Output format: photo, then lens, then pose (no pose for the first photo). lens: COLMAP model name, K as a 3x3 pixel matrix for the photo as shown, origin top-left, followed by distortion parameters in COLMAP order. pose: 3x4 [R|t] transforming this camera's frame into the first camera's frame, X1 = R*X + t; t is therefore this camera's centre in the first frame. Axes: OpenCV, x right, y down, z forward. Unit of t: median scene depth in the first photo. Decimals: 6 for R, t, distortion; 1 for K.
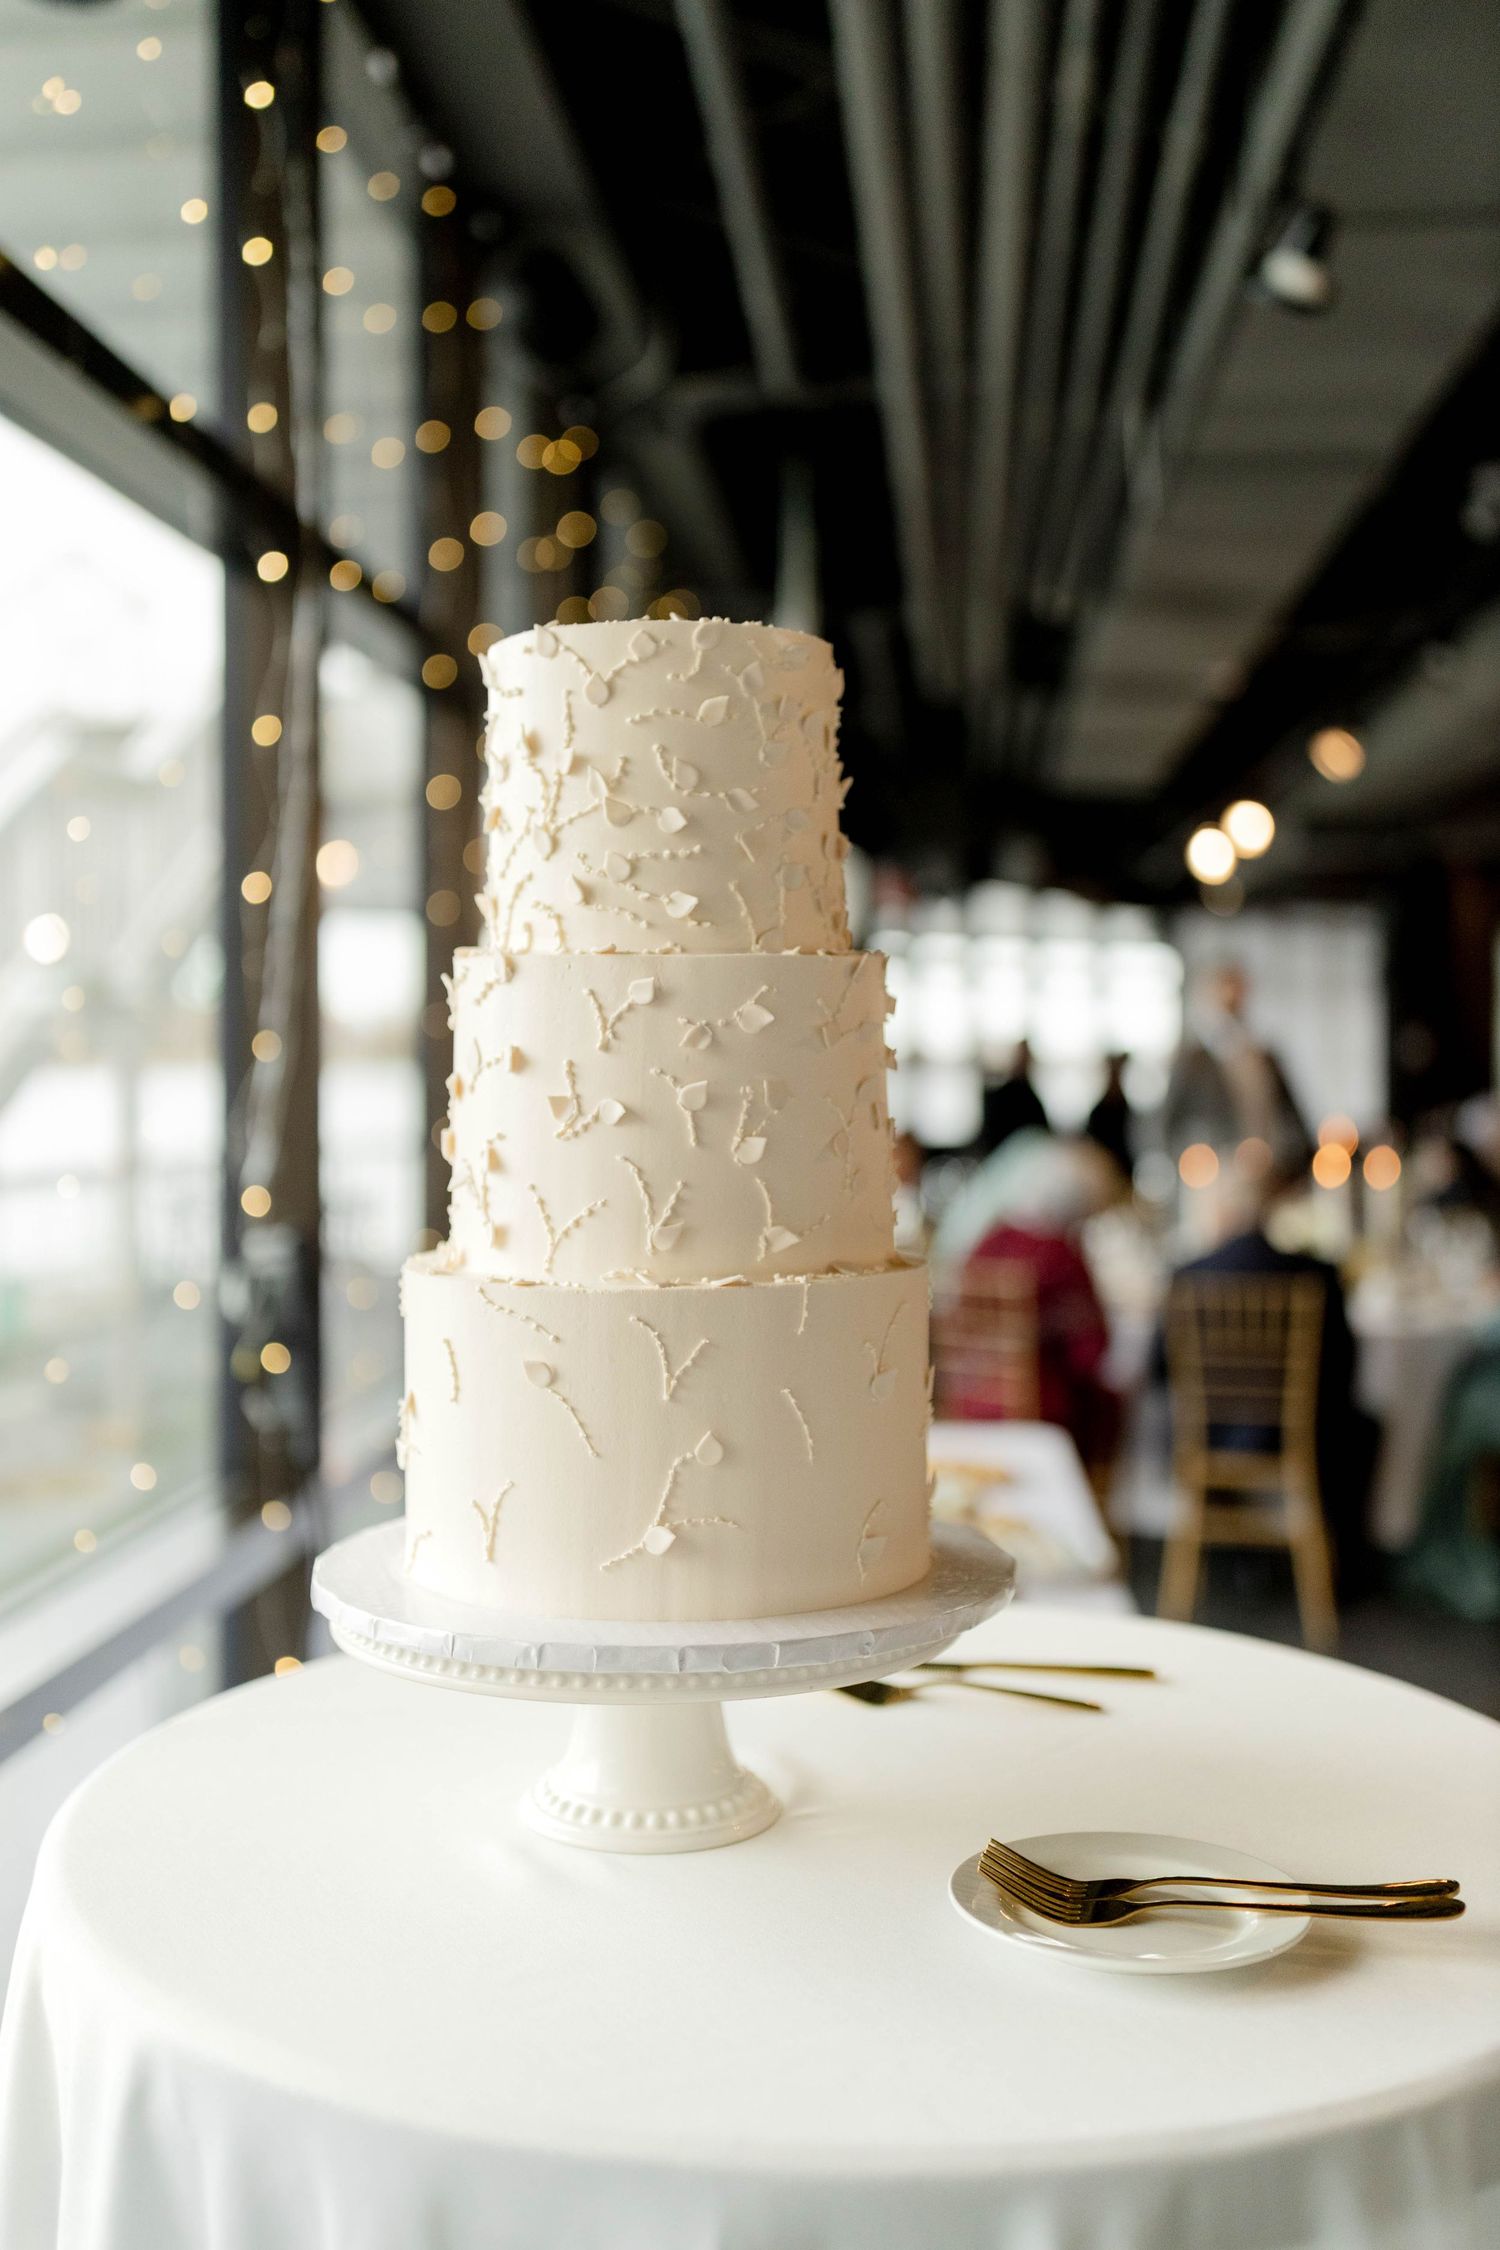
lens RADIAL K [[2255.6, 0, 748.3], [0, 2255.6, 1086.4], [0, 0, 1]] dist [0.028028, 0.014256]
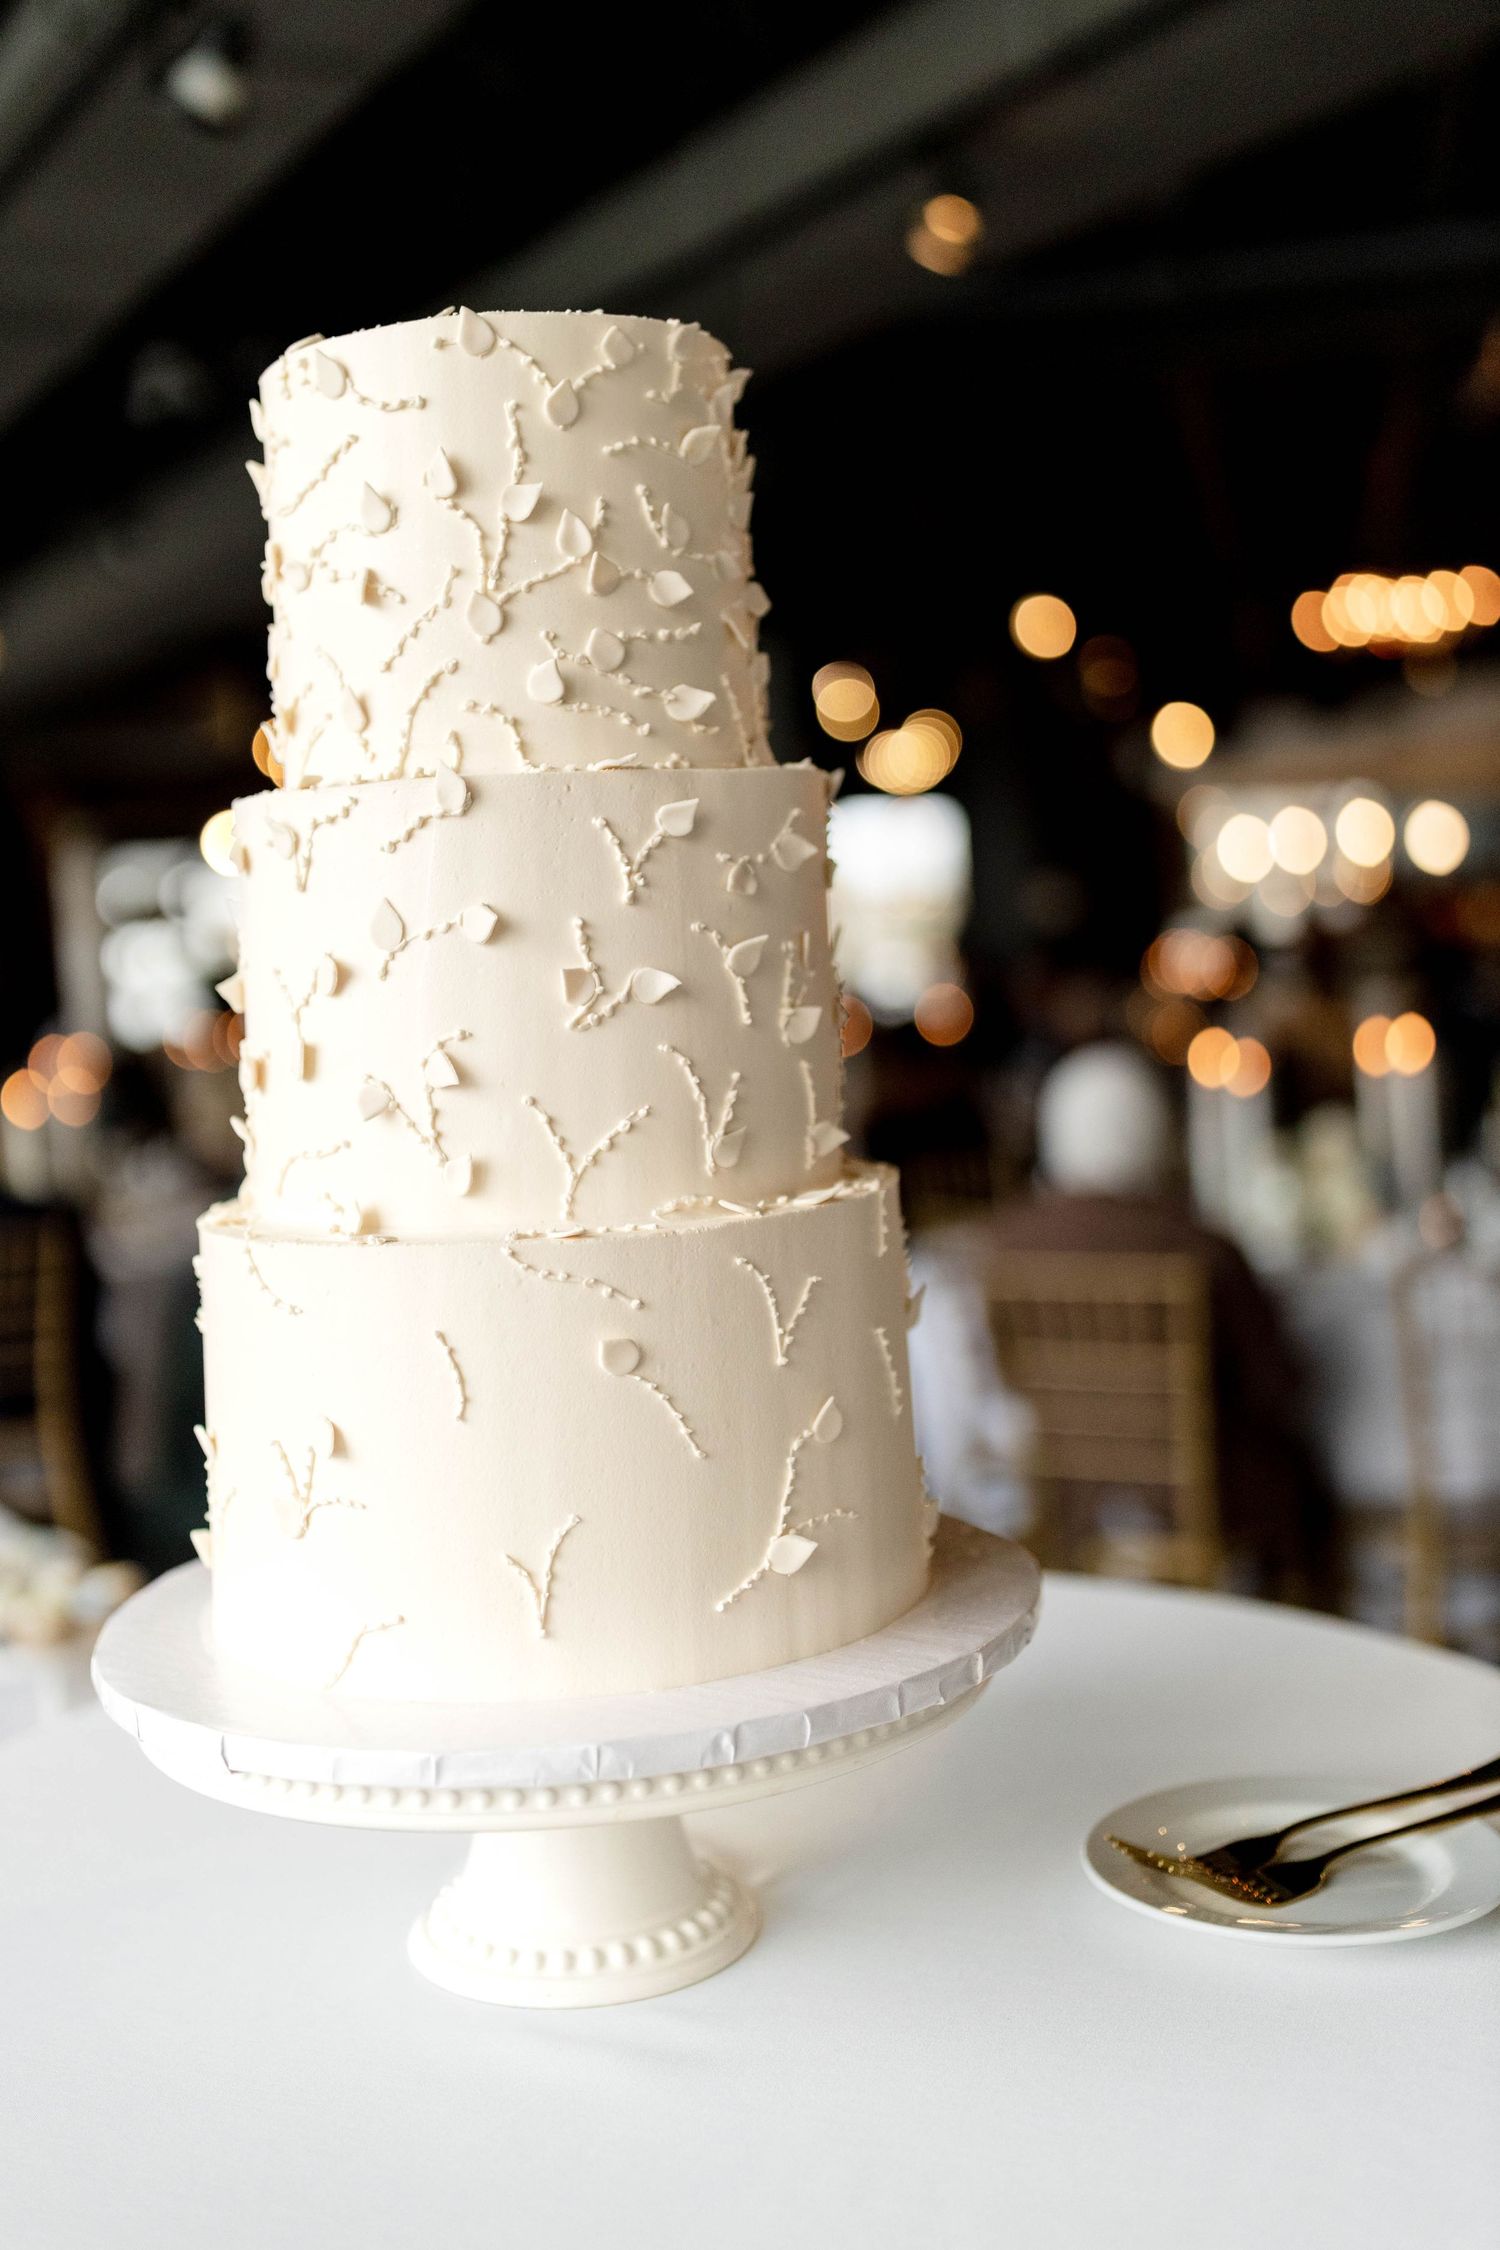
lens RADIAL K [[2495.0, 0, 747.4], [0, 2495.0, 988.5], [0, 0, 1]] dist [0.036371, 0.007747]
pose [[0.803387, -0.065029, 0.591895, -0.507746], [0.071378, 0.997369, 0.012694, 0.004127], [-0.591163, 0.032050, 0.805915, 0.329797]]
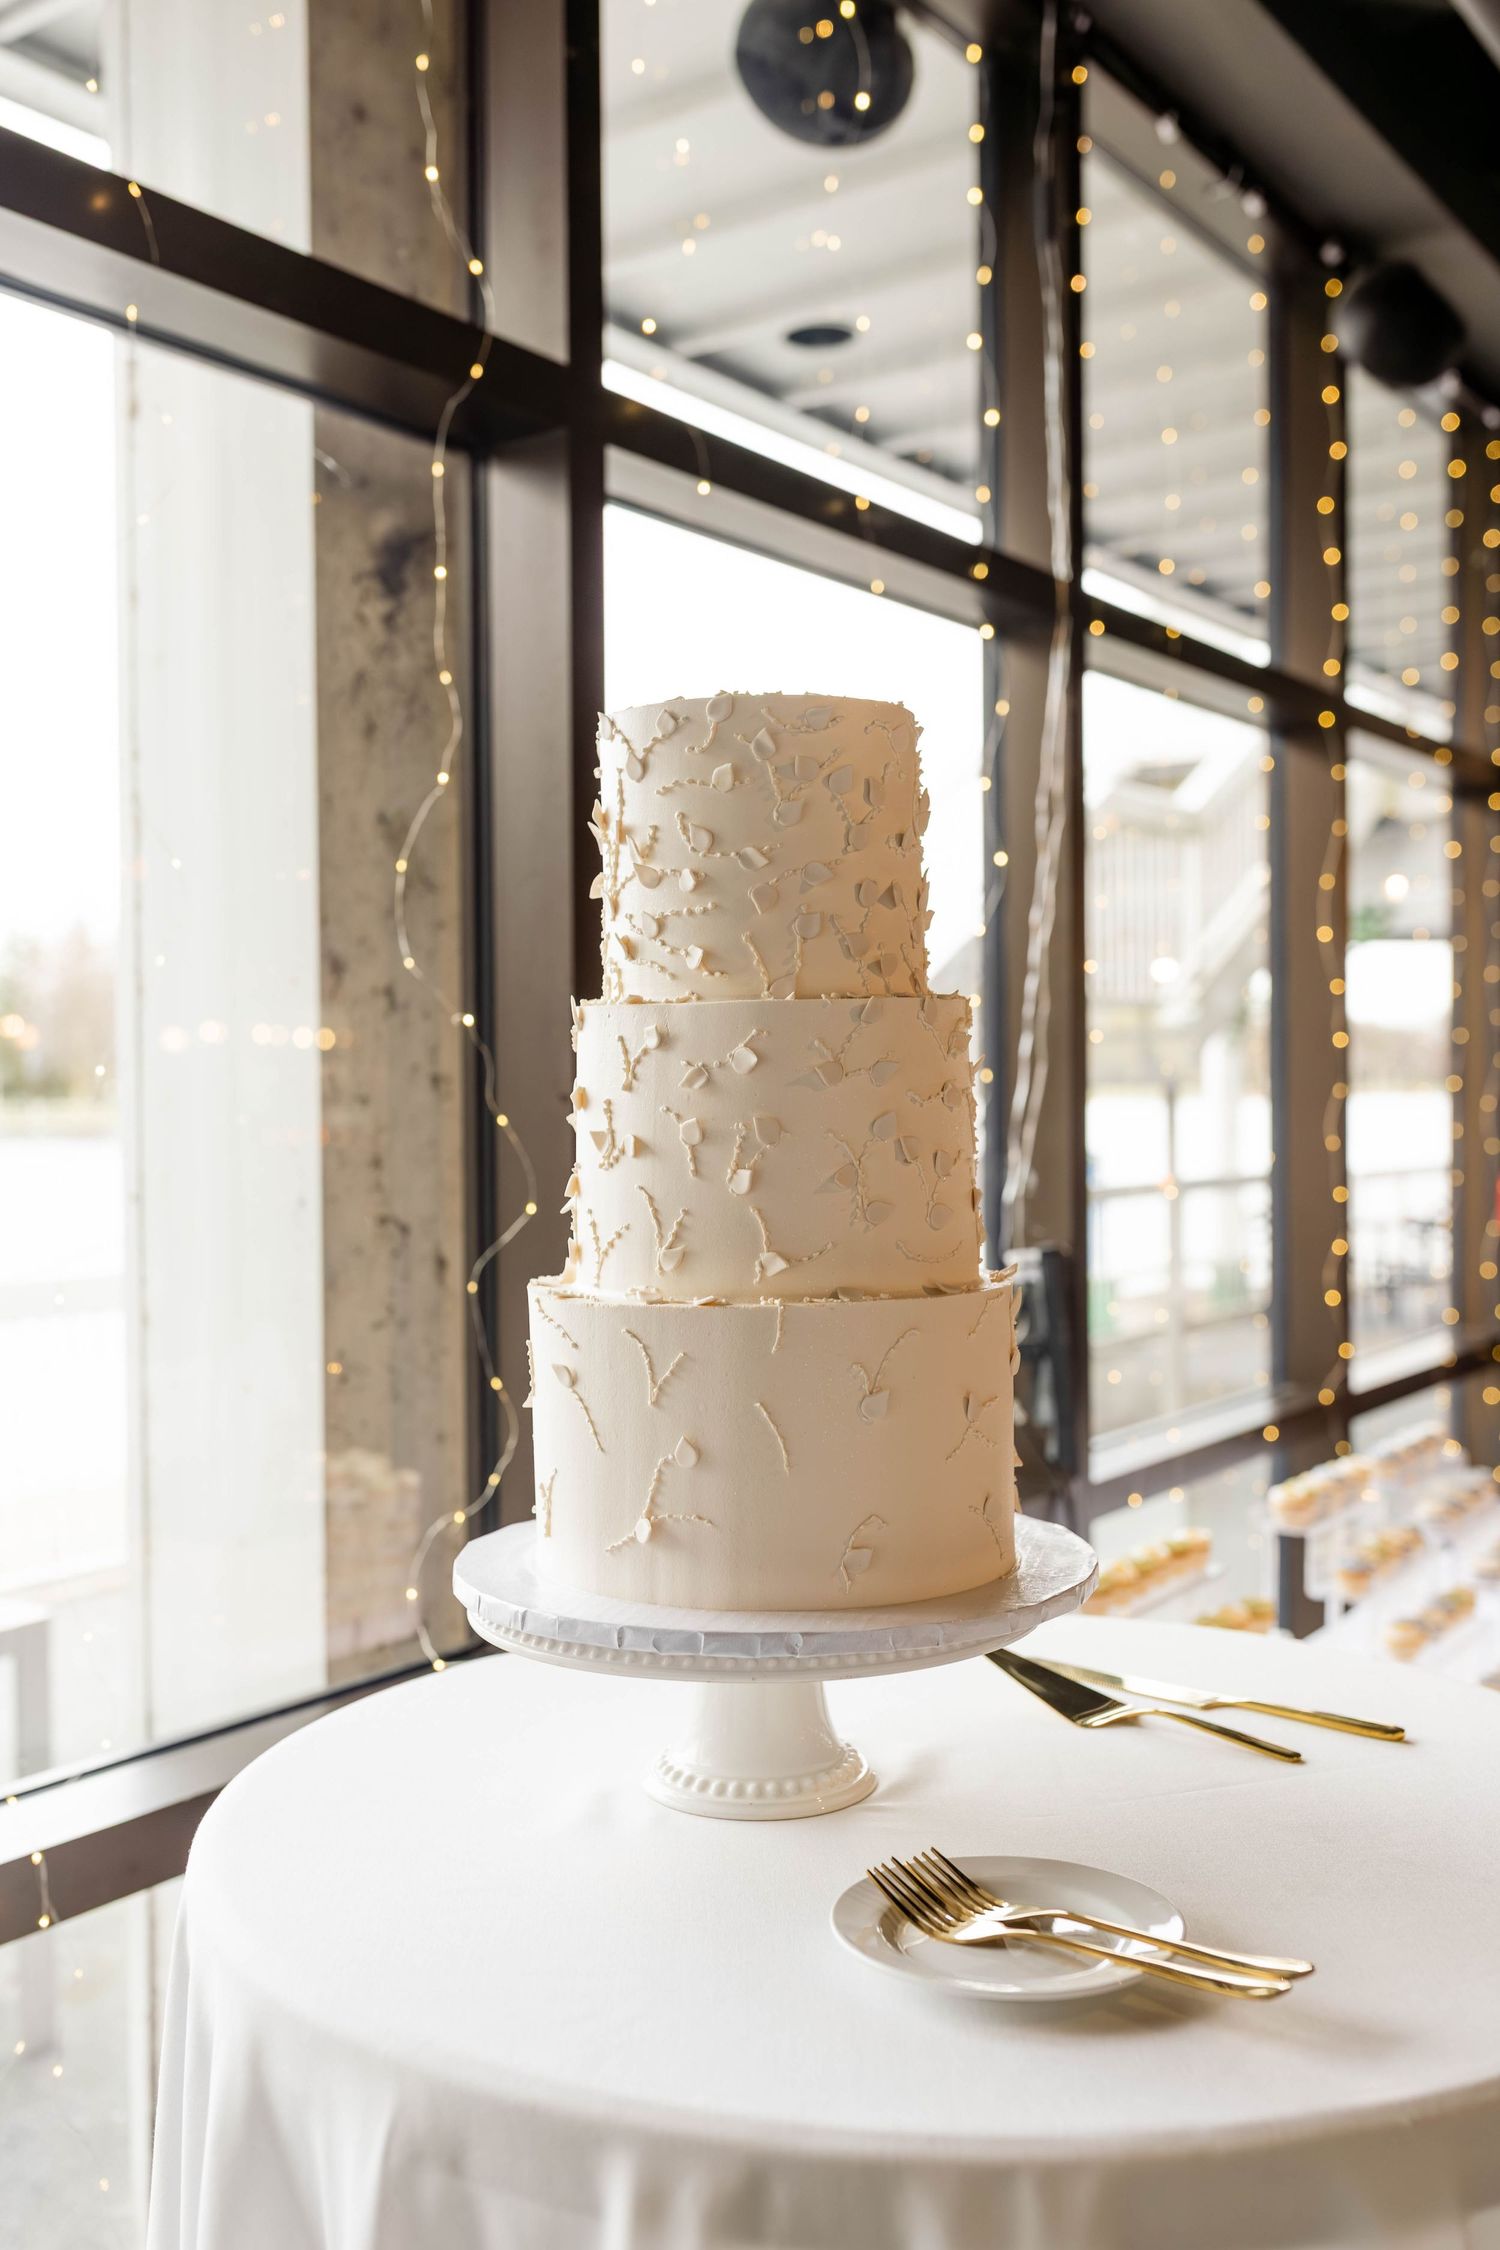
lens RADIAL K [[2175.7, 0, 750.0], [0, 2175.7, 1125.0], [0, 0, 1]] dist [0.012640, 0.011824]
pose [[0.868198, 0.003223, -0.496207, 0.520308], [0.002284, 0.999942, 0.010492, -0.009757], [0.496212, -0.010243, 0.868141, 0.093466]]
